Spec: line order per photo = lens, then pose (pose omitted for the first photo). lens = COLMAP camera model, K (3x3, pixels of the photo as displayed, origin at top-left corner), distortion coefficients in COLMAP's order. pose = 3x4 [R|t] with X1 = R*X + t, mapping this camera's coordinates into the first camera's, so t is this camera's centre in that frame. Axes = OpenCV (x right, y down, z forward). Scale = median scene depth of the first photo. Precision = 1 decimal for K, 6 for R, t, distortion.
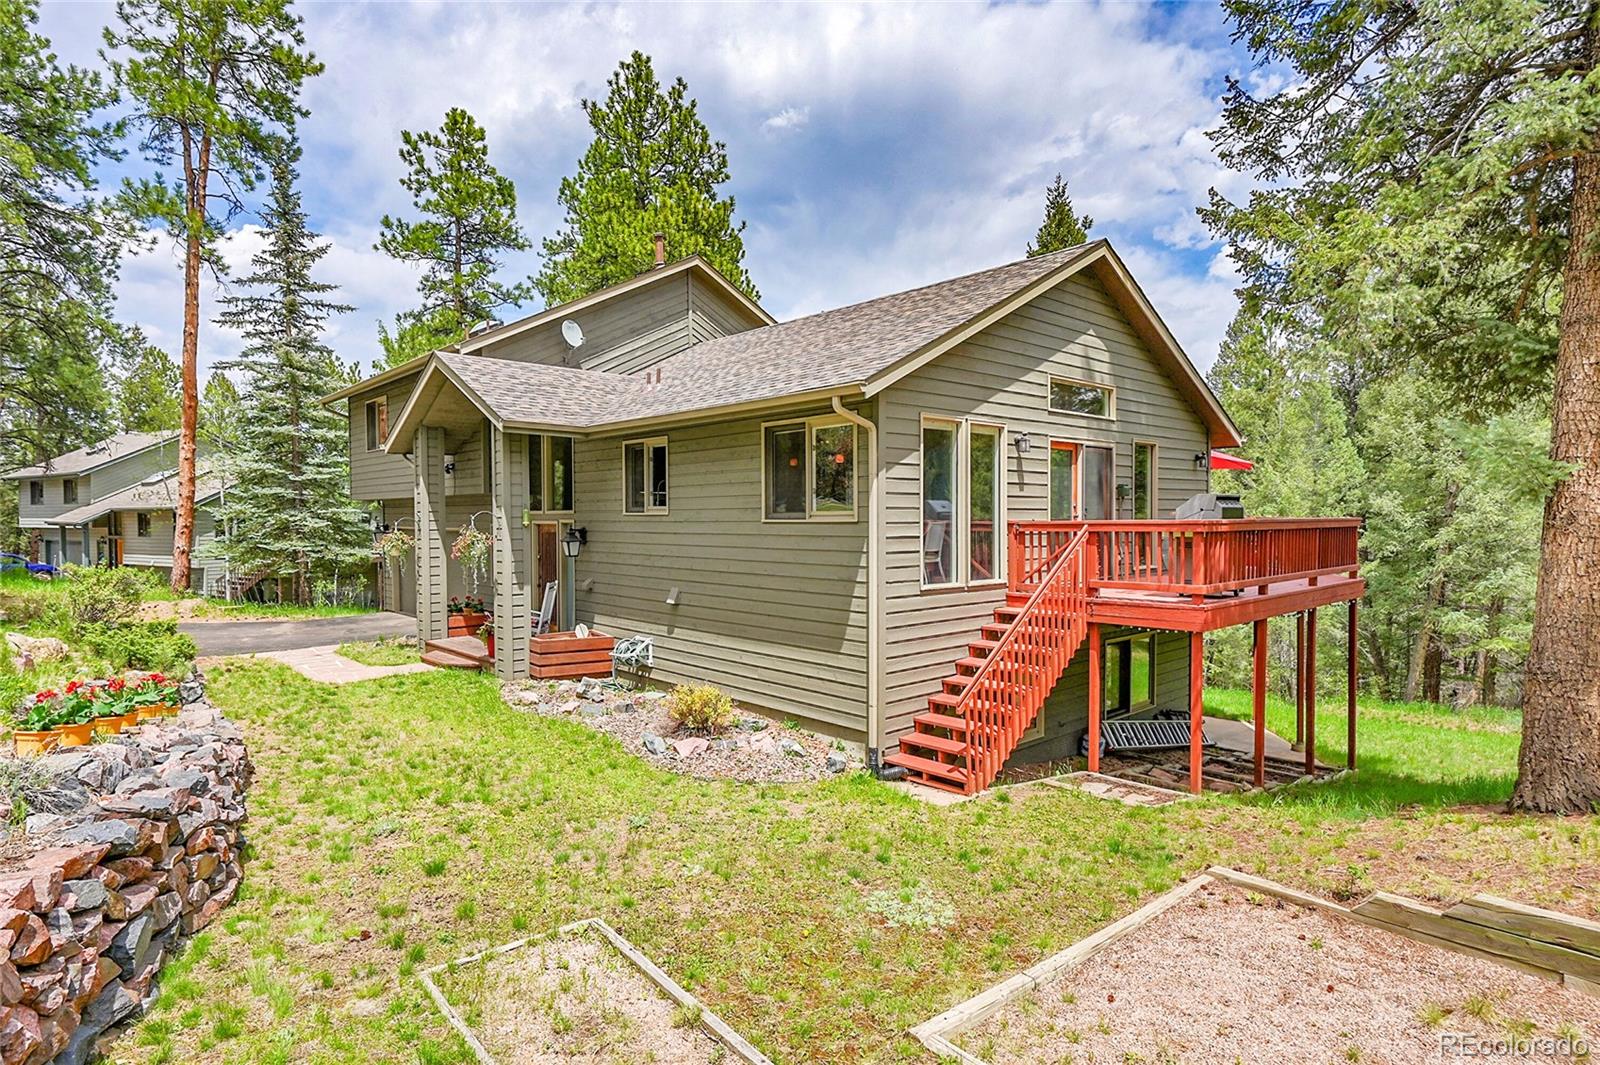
lens RADIAL K [[844.5, 0, 800.9], [0, 844.5, 543.5], [0, 0, 1]] dist [0.000961, -0.000940]
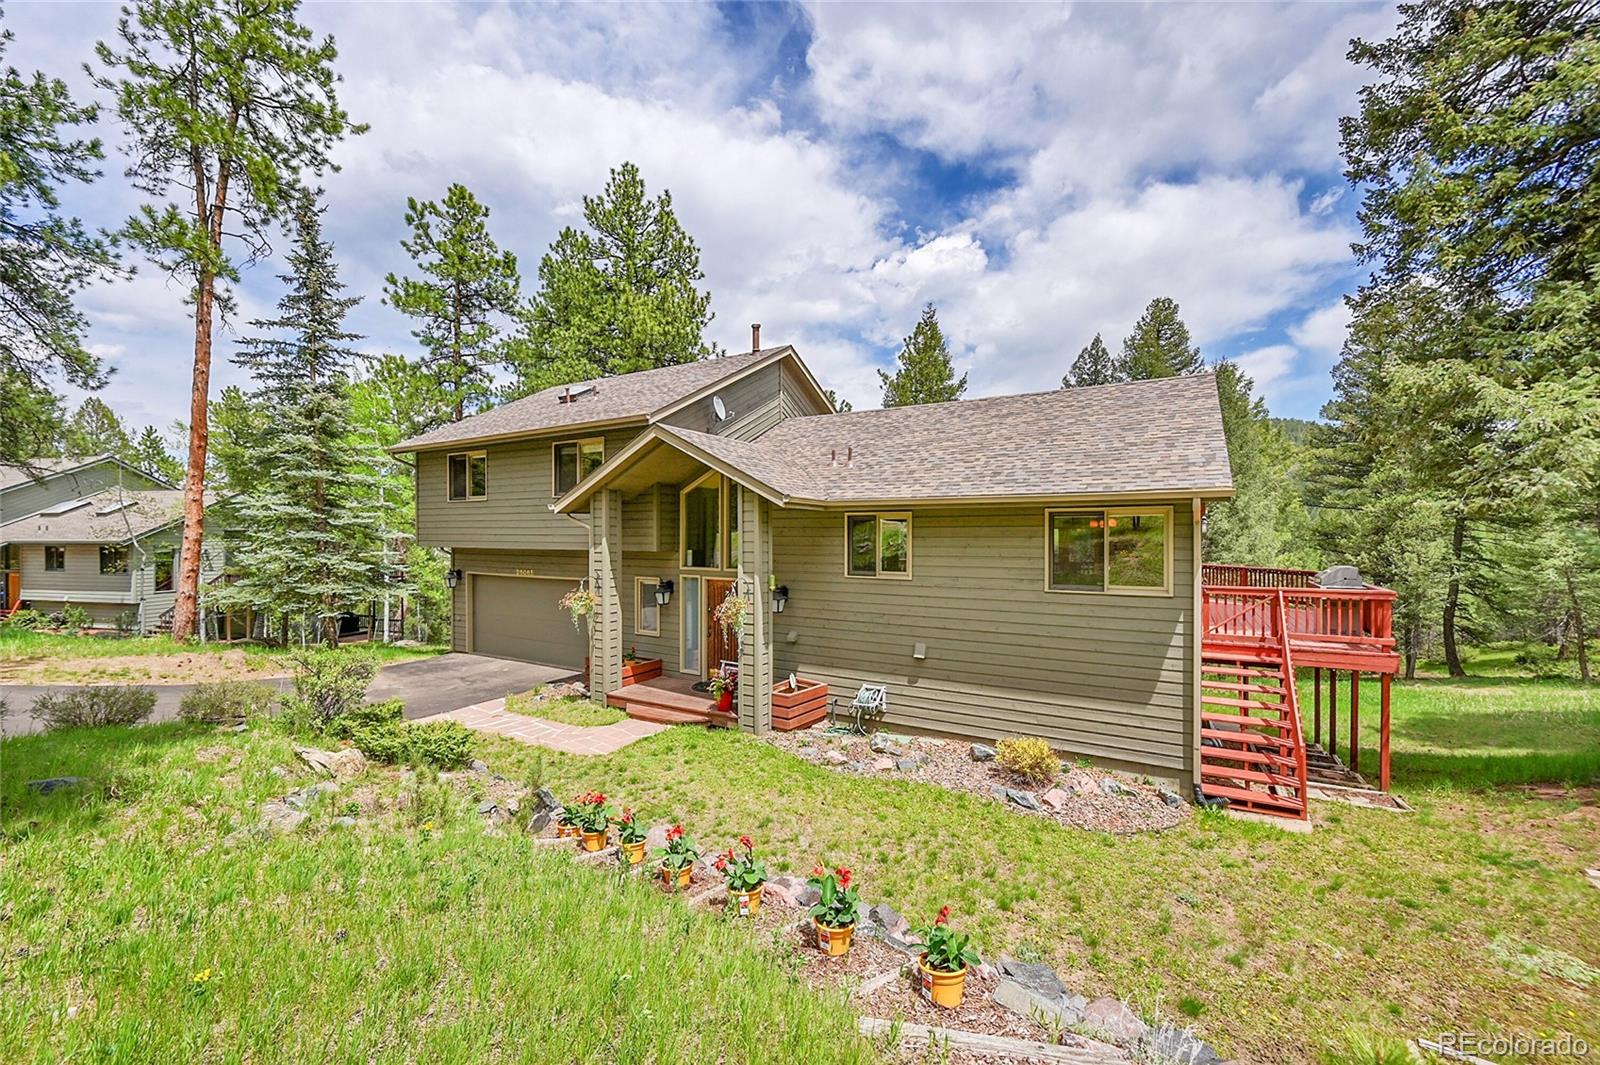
lens RADIAL K [[633.3, 0, 799.8], [0, 633.3, 538.3], [0, 0, 1]] dist [-0.001954, 0.000948]
pose [[0.956151, 0.001729, 0.292869, -0.274274], [0.005649, 0.999688, -0.024344, -0.034904], [-0.292820, 0.024930, 0.955843, 0.107019]]
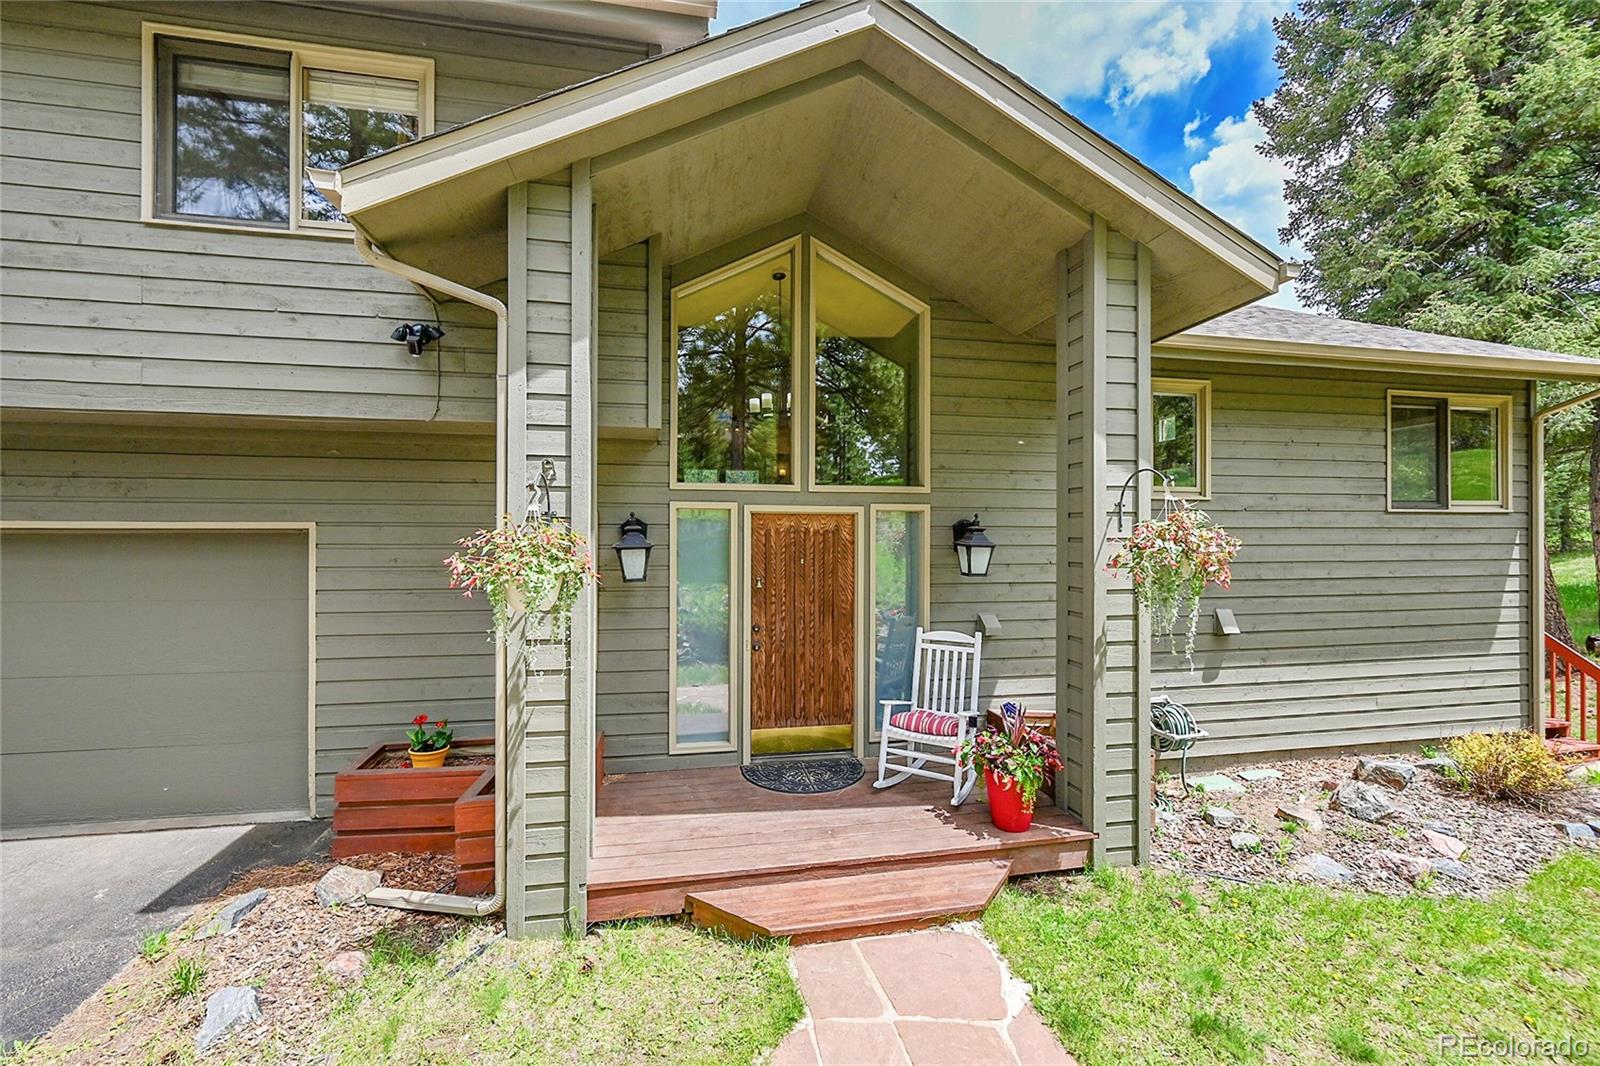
lens RADIAL K [[638.7, 0, 792.7], [0, 638.7, 534.5], [0, 0, 1]] dist [-0.000788, 0.000077]
pose [[0.519581, 0.003058, 0.854416, -0.372407], [0.023383, 0.999568, -0.017797, -0.002899], [-0.854101, 0.029226, 0.519285, 0.503614]]
